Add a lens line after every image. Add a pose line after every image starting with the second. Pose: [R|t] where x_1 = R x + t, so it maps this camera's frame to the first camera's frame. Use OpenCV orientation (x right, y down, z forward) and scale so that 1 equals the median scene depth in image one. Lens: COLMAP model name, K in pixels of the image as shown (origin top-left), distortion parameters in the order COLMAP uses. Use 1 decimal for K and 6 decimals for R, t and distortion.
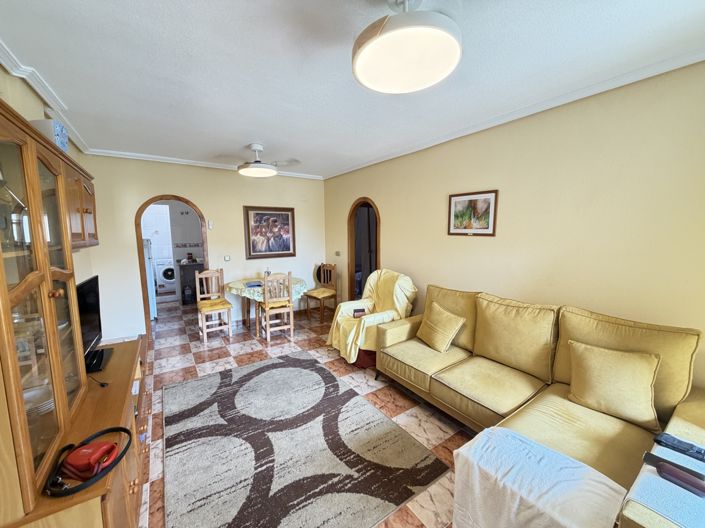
lens RADIAL K [[280.9, 0, 351.7], [0, 280.9, 265.9], [0, 0, 1]] dist [0.001975, -0.000352]
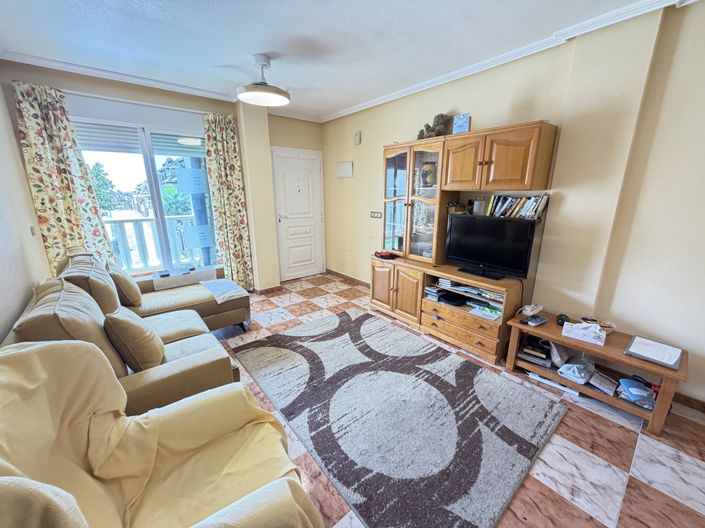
lens RADIAL K [[280.9, 0, 352.5], [0, 280.9, 269.3], [0, 0, 1]] dist [0.001975, -0.000352]
pose [[-0.995366, 0.024262, -0.093045, -0.089749], [-0.012711, 0.925954, 0.377422, -0.129179], [0.095313, 0.376855, -0.921355, 1.383342]]
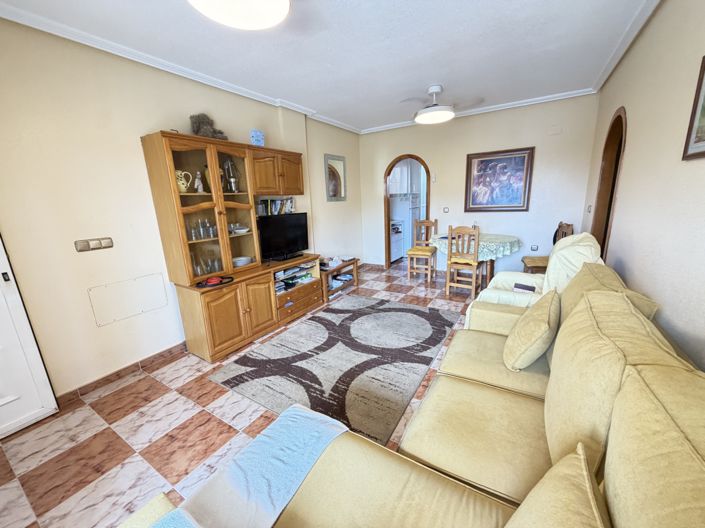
lens RADIAL K [[280.9, 0, 351.2], [0, 280.9, 264.9], [0, 0, 1]] dist [0.001975, -0.000352]
pose [[0.403167, 0.200322, -0.892932, 0.583827], [-0.070101, 0.979640, 0.188123, 0.001519], [0.912438, -0.013250, 0.409001, 0.379921]]
